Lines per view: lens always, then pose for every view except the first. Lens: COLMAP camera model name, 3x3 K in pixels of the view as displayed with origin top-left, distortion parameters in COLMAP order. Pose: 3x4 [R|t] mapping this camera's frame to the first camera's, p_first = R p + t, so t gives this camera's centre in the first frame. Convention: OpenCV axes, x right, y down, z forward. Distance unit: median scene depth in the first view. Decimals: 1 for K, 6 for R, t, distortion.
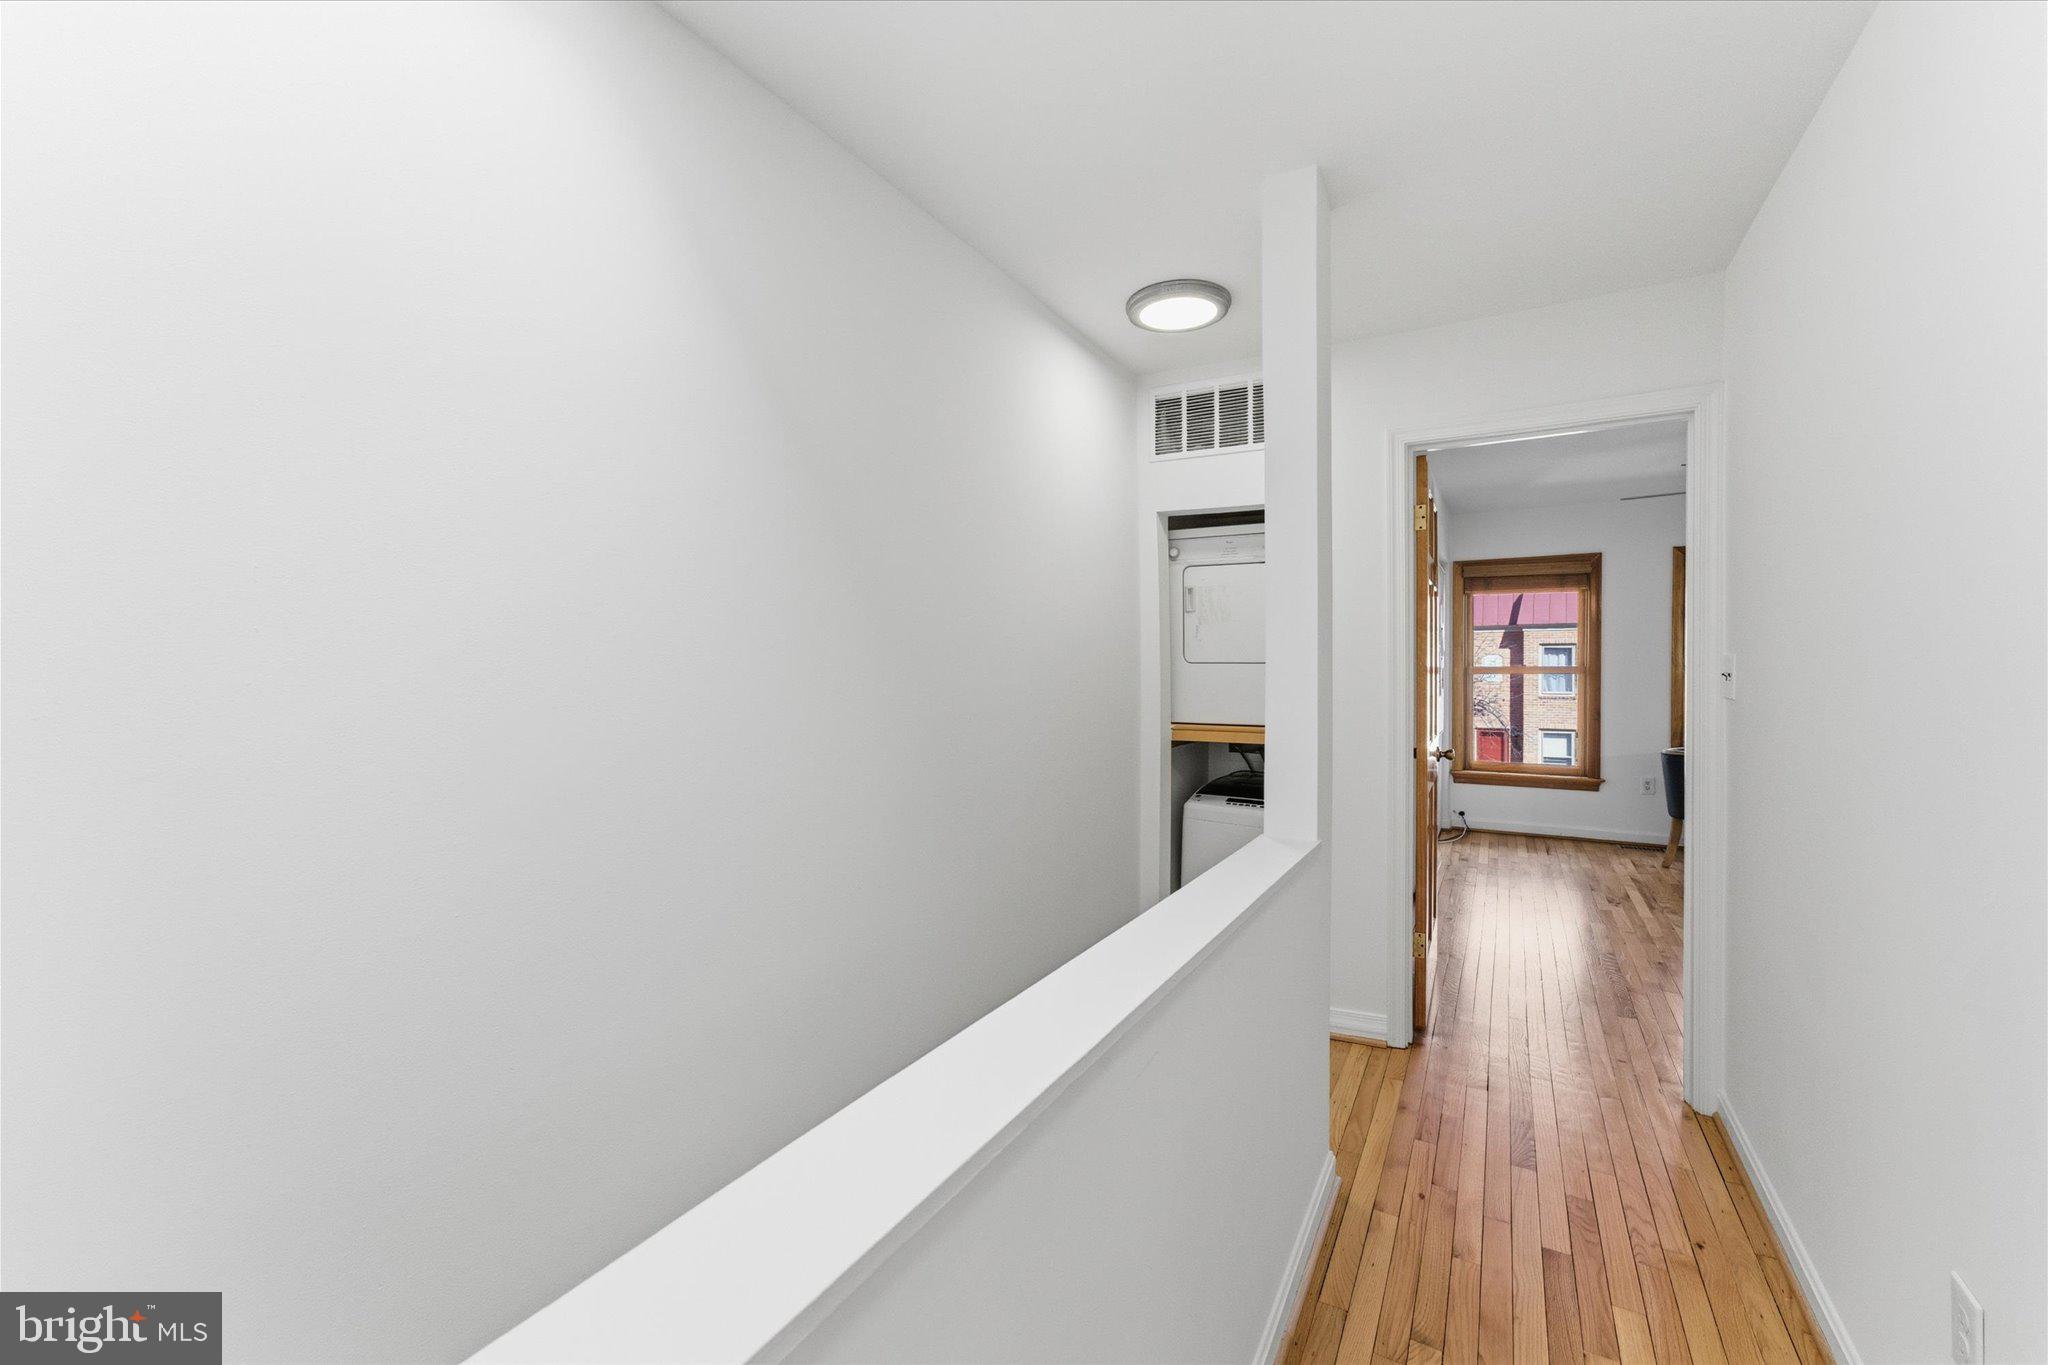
lens RADIAL K [[816.1, 0, 1025.1], [0, 816.1, 675.5], [0, 0, 1]] dist [-0.015951, 0.016696]
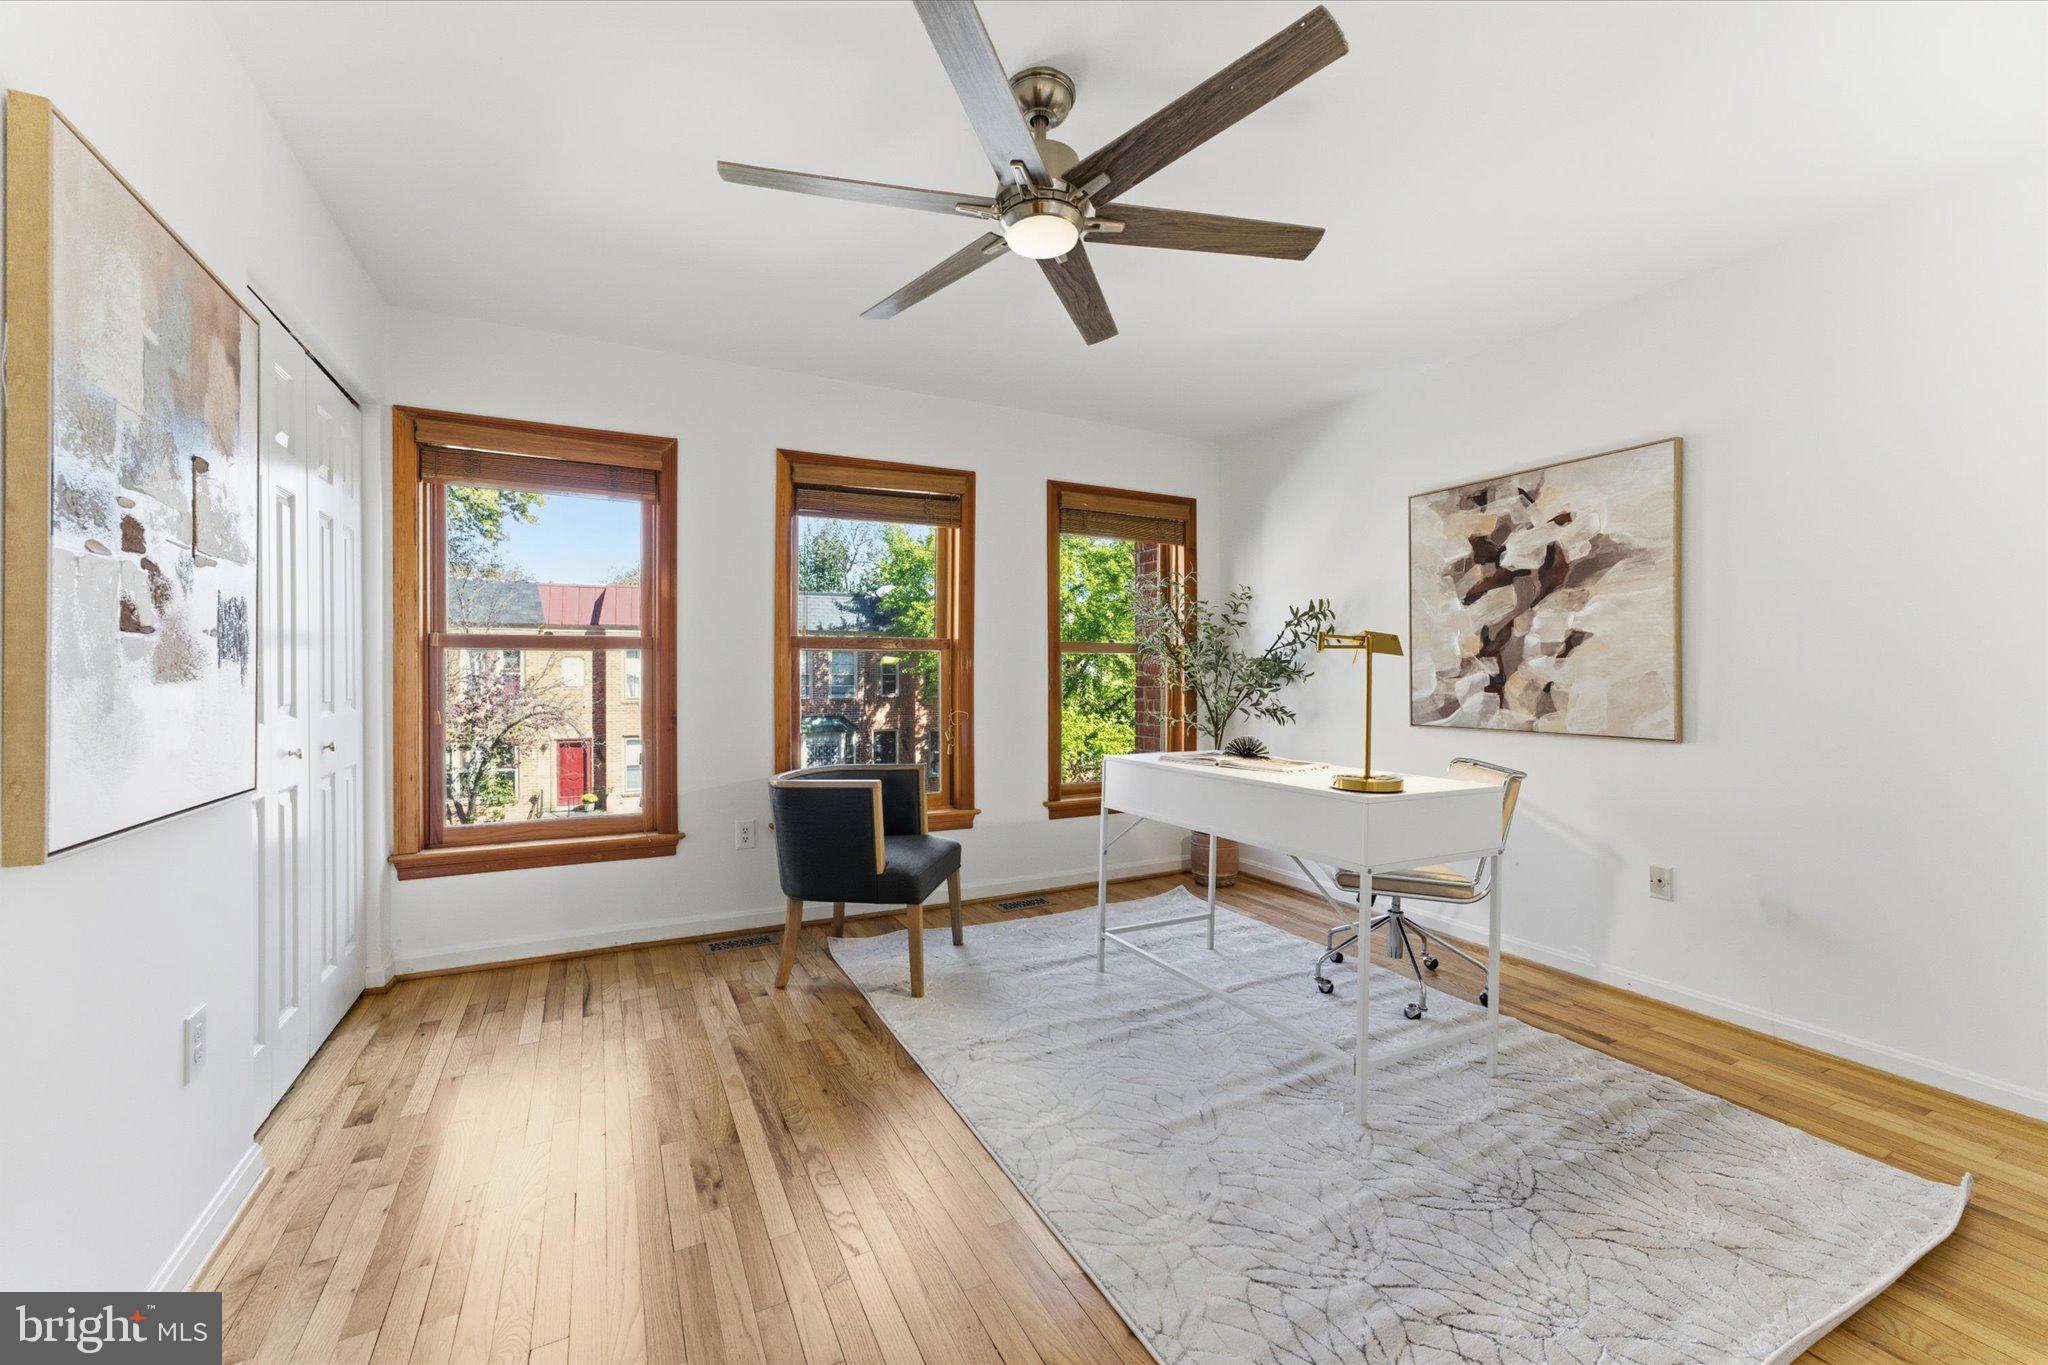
lens RADIAL K [[816.1, 0, 1025.1], [0, 816.1, 675.5], [0, 0, 1]] dist [-0.015951, 0.016696]
pose [[0.525134, 0.000947, 0.851019, 0.380090], [0.008190, 0.999947, -0.006167, 0.023963], [-0.850980, 0.010208, 0.525099, 0.534354]]
